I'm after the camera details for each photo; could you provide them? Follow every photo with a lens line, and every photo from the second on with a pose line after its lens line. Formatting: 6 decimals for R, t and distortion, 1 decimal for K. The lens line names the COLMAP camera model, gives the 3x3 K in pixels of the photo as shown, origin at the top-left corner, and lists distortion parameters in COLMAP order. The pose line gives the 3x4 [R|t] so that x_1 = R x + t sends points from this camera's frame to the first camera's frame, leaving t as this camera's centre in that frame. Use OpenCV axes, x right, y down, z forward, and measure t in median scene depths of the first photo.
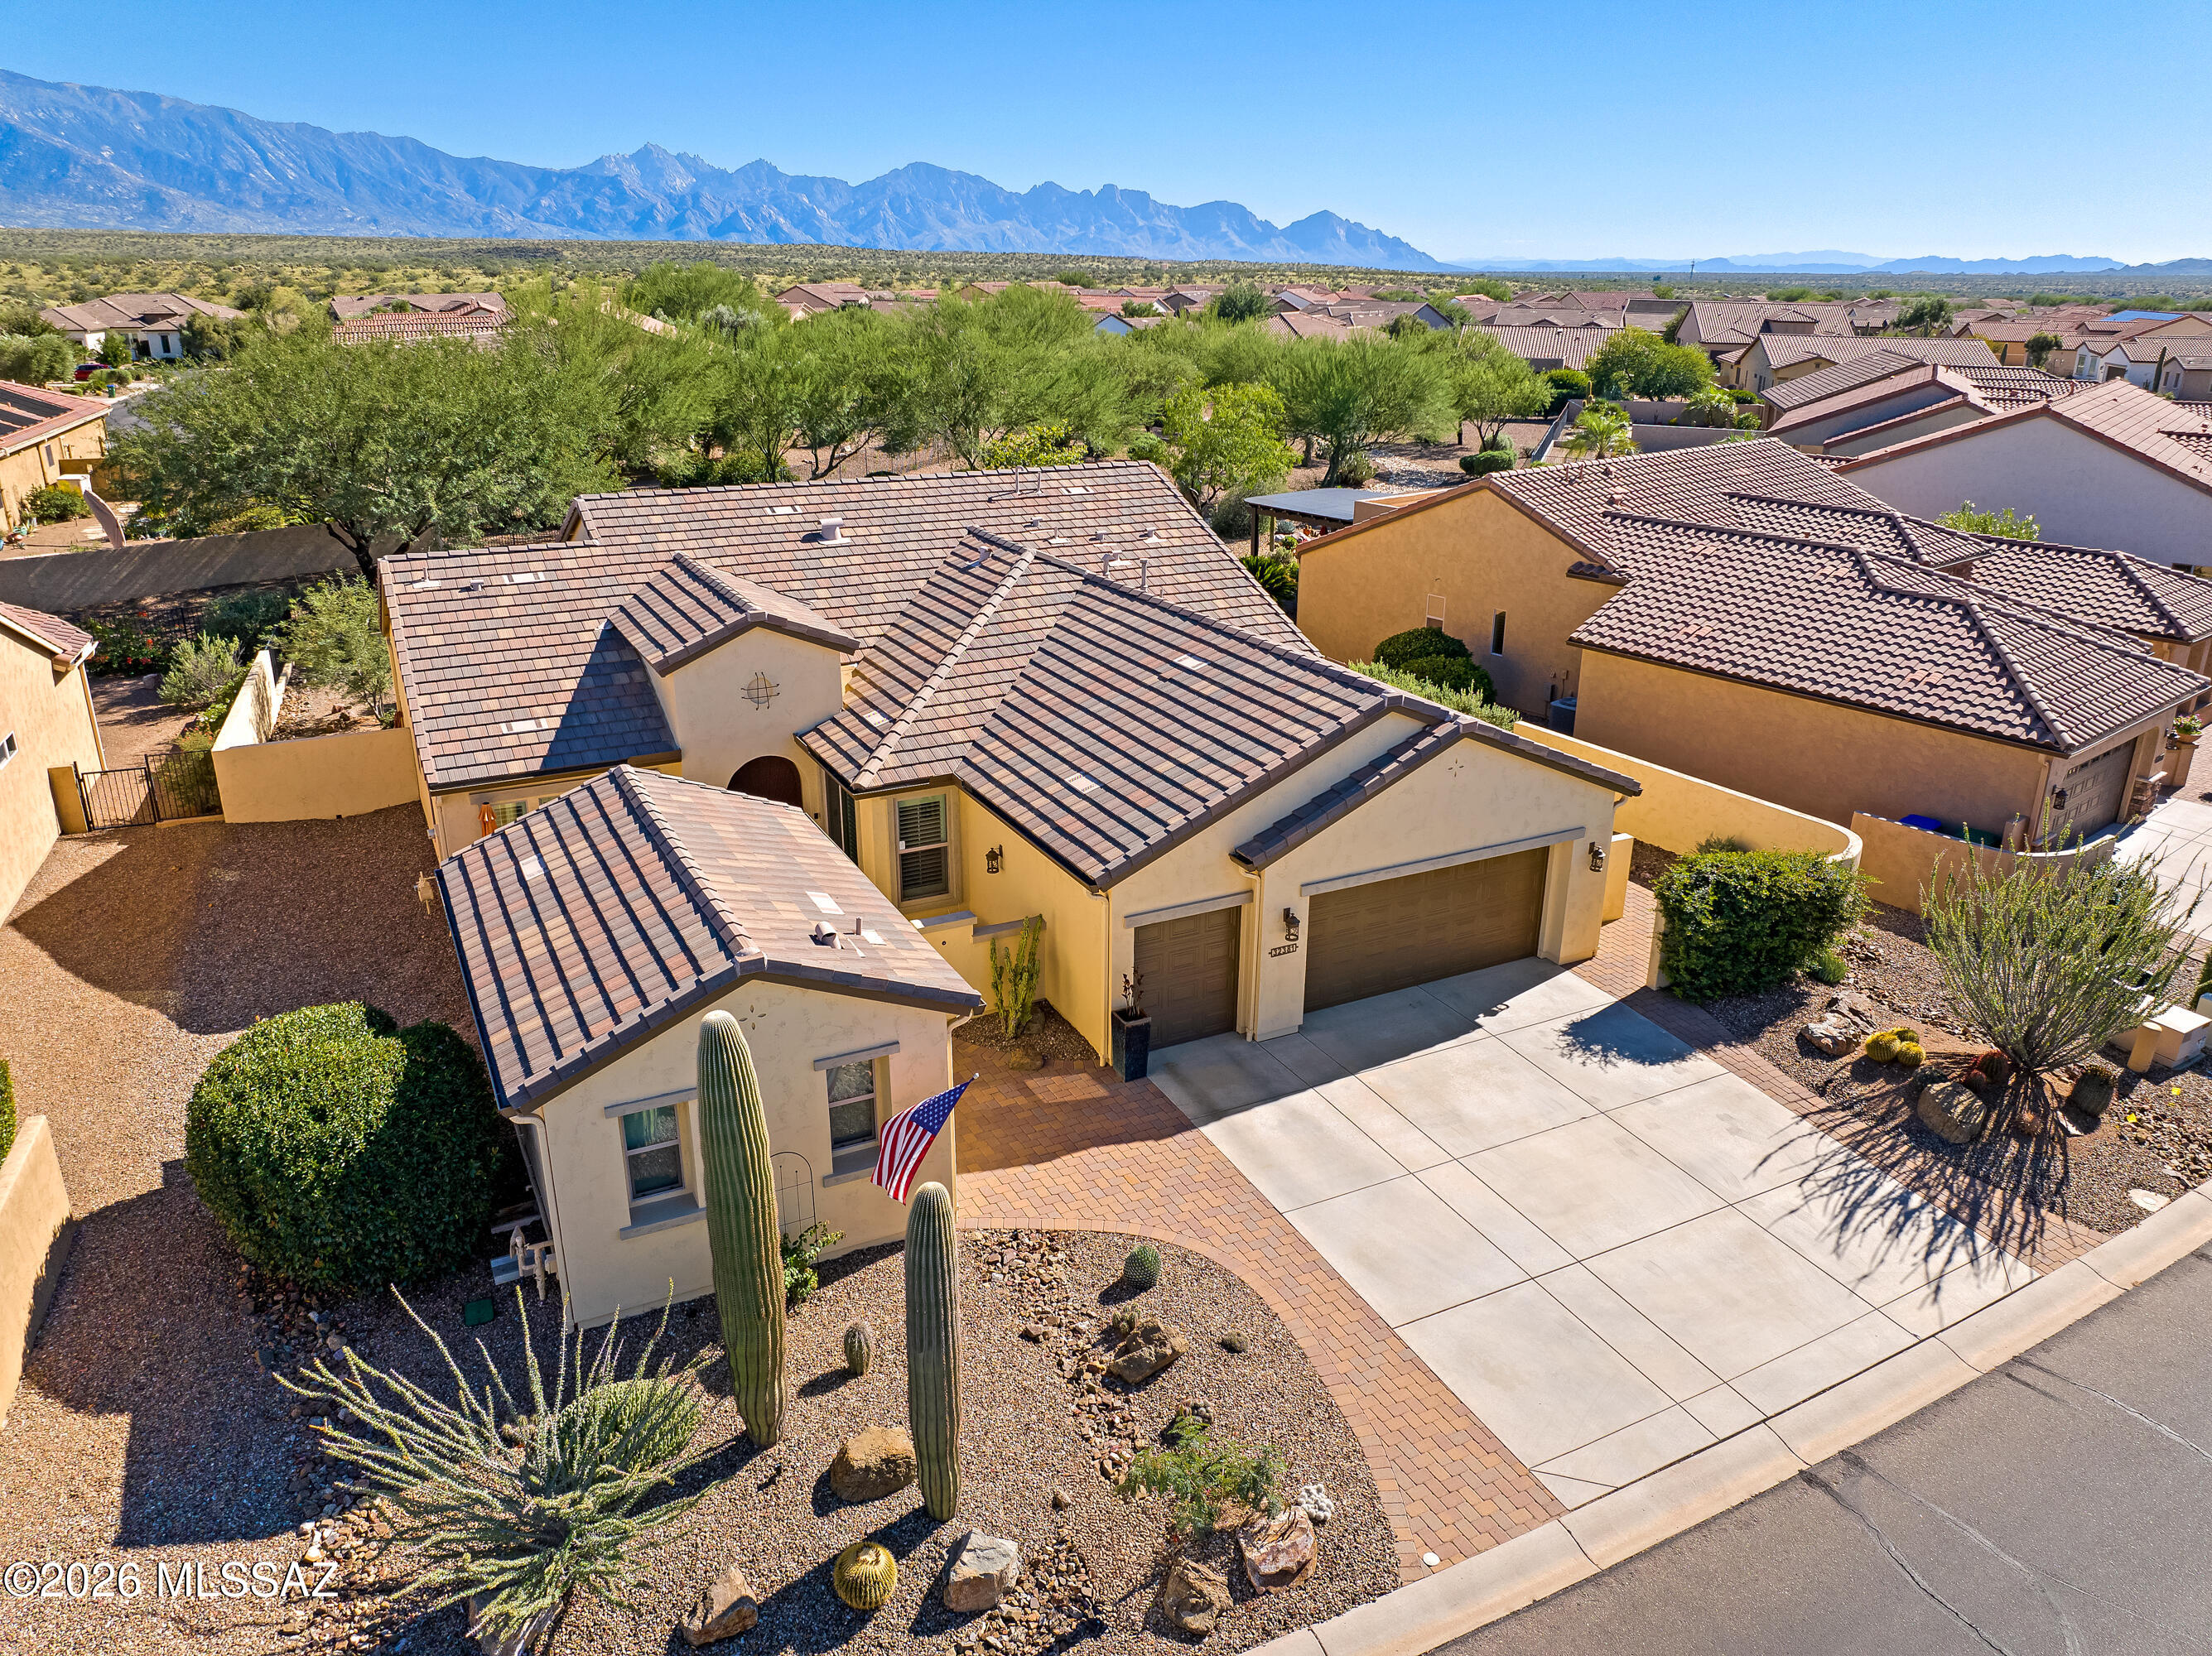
lens RADIAL K [[1557.0, 0, 1106.0], [0, 1557.0, 828.0], [0, 0, 1]] dist [-0.040459, 0.017069]
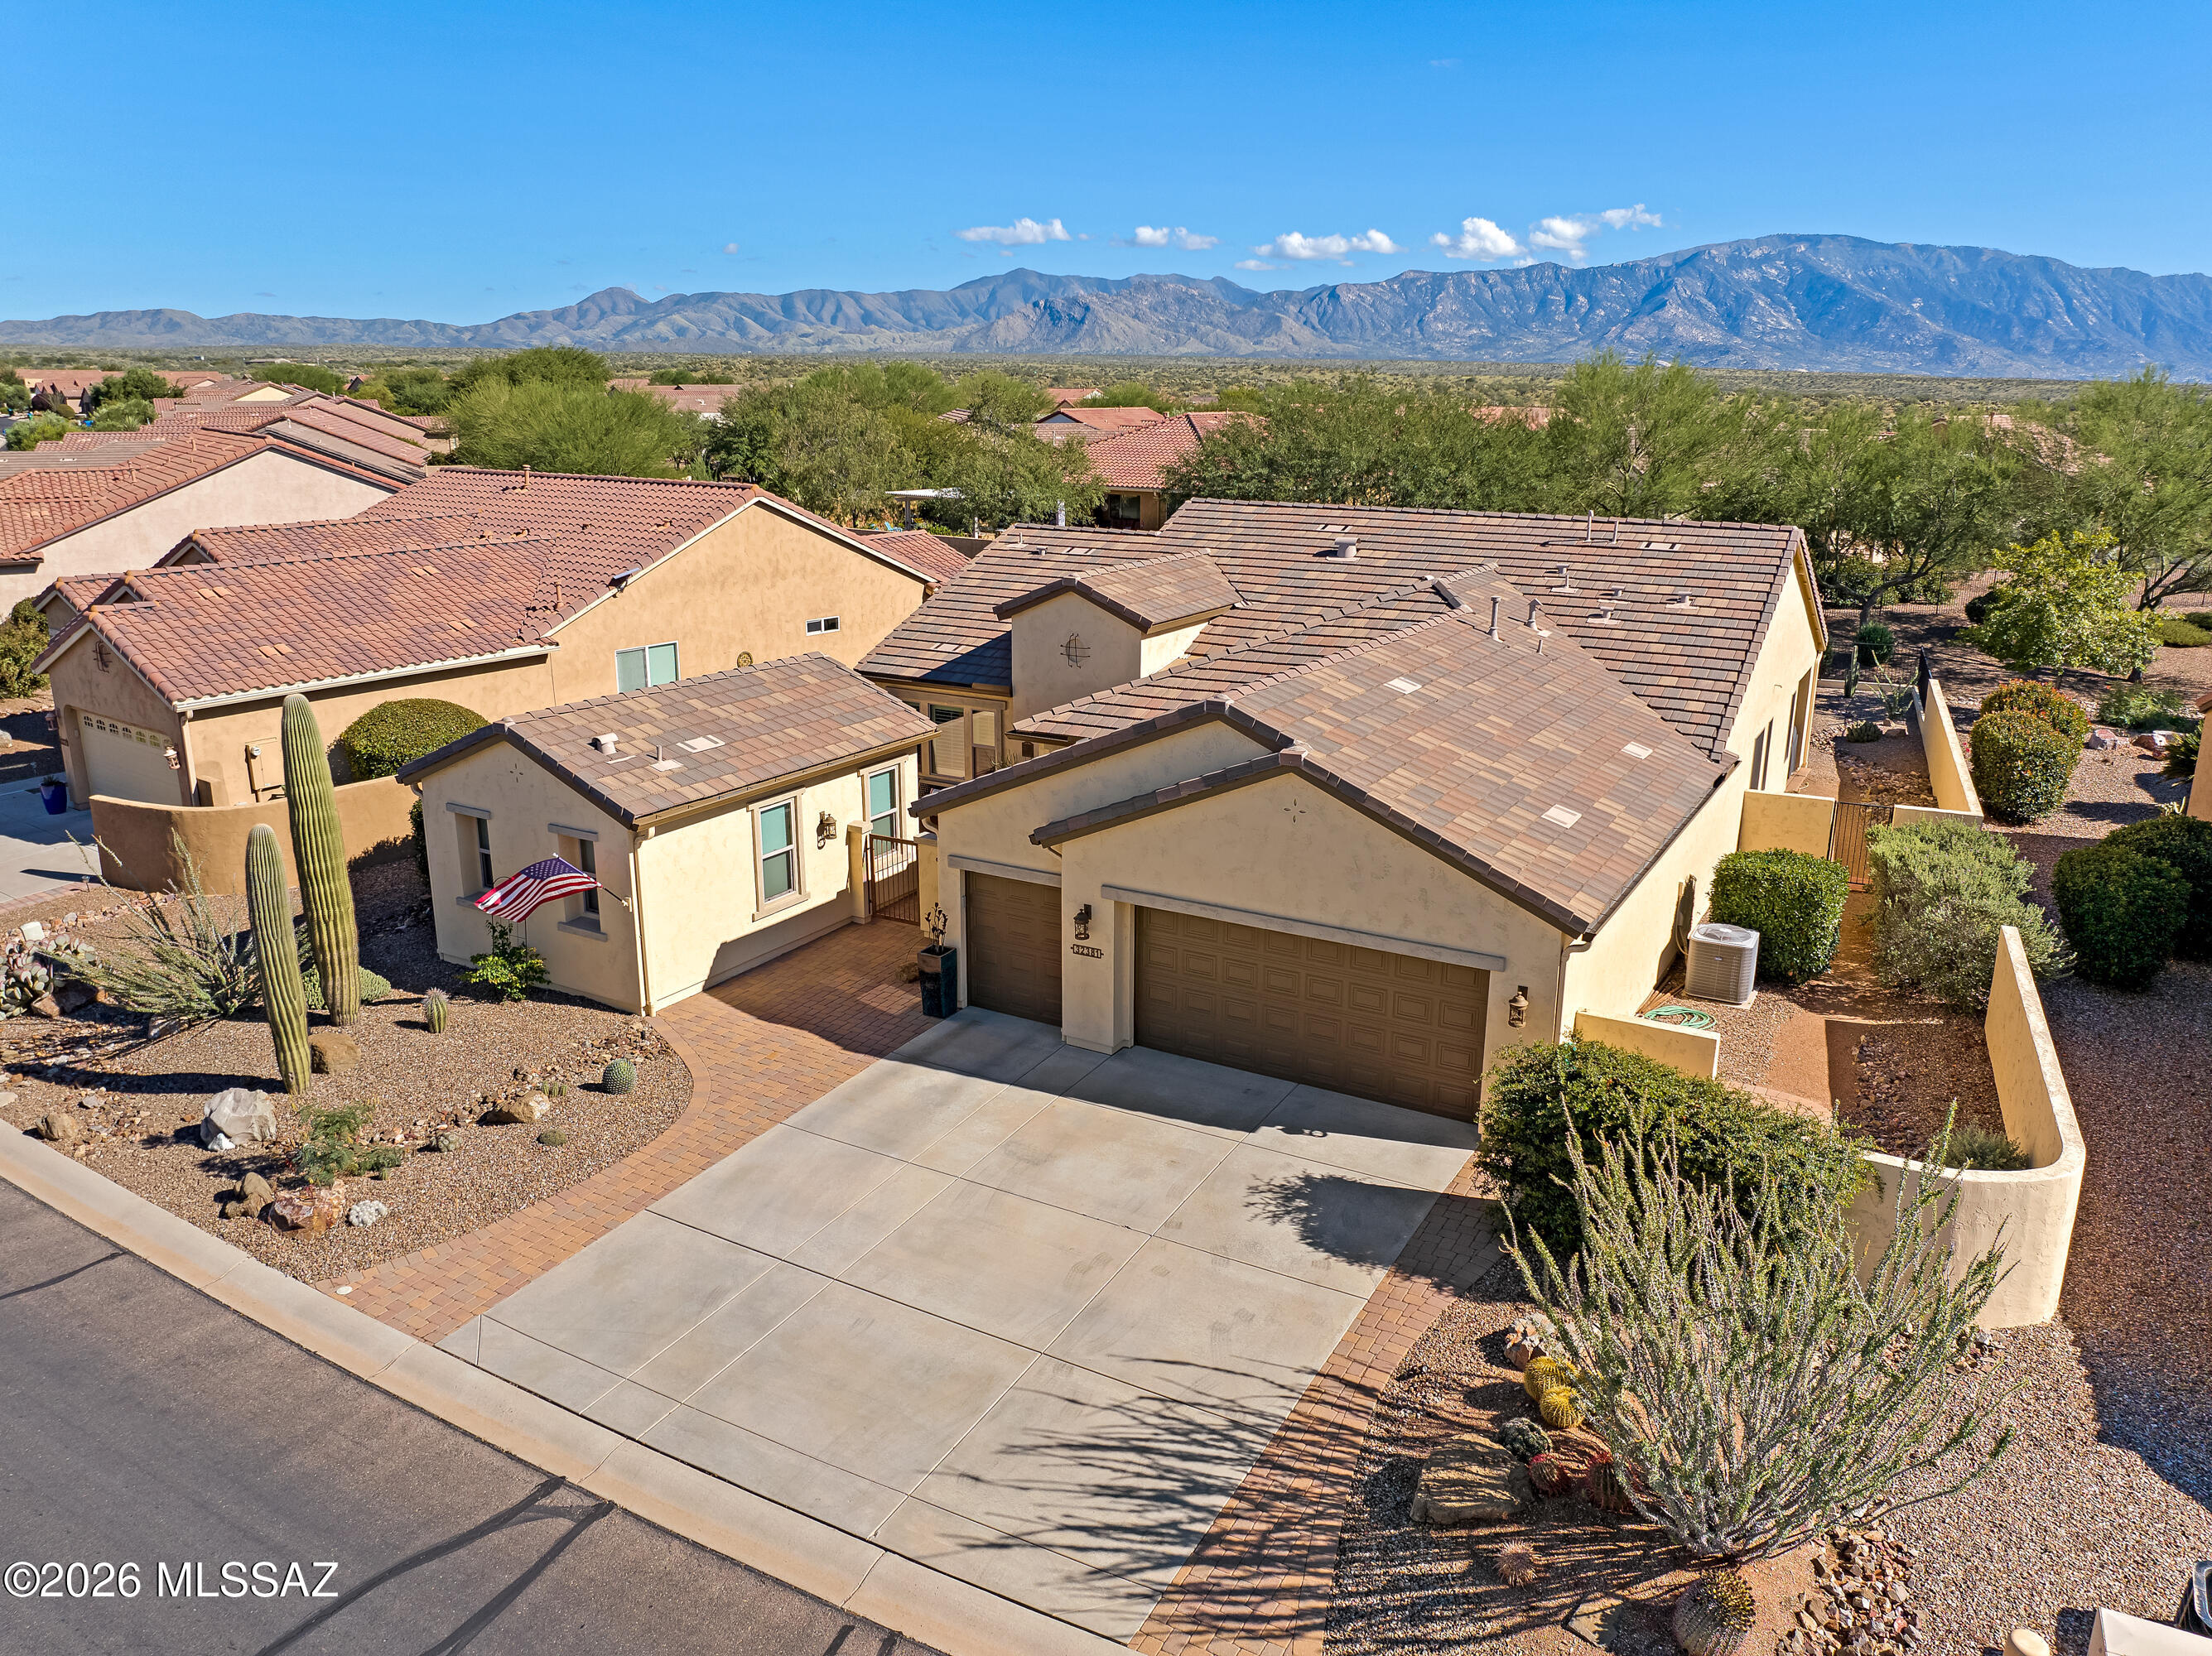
lens RADIAL K [[1557.0, 0, 1106.0], [0, 1557.0, 828.0], [0, 0, 1]] dist [-0.040459, 0.017069]
pose [[0.535894, 0.224817, -0.813803, 0.858691], [-0.293182, 0.953466, 0.070337, -0.060081], [0.791746, 0.200899, 0.576869, 0.456371]]
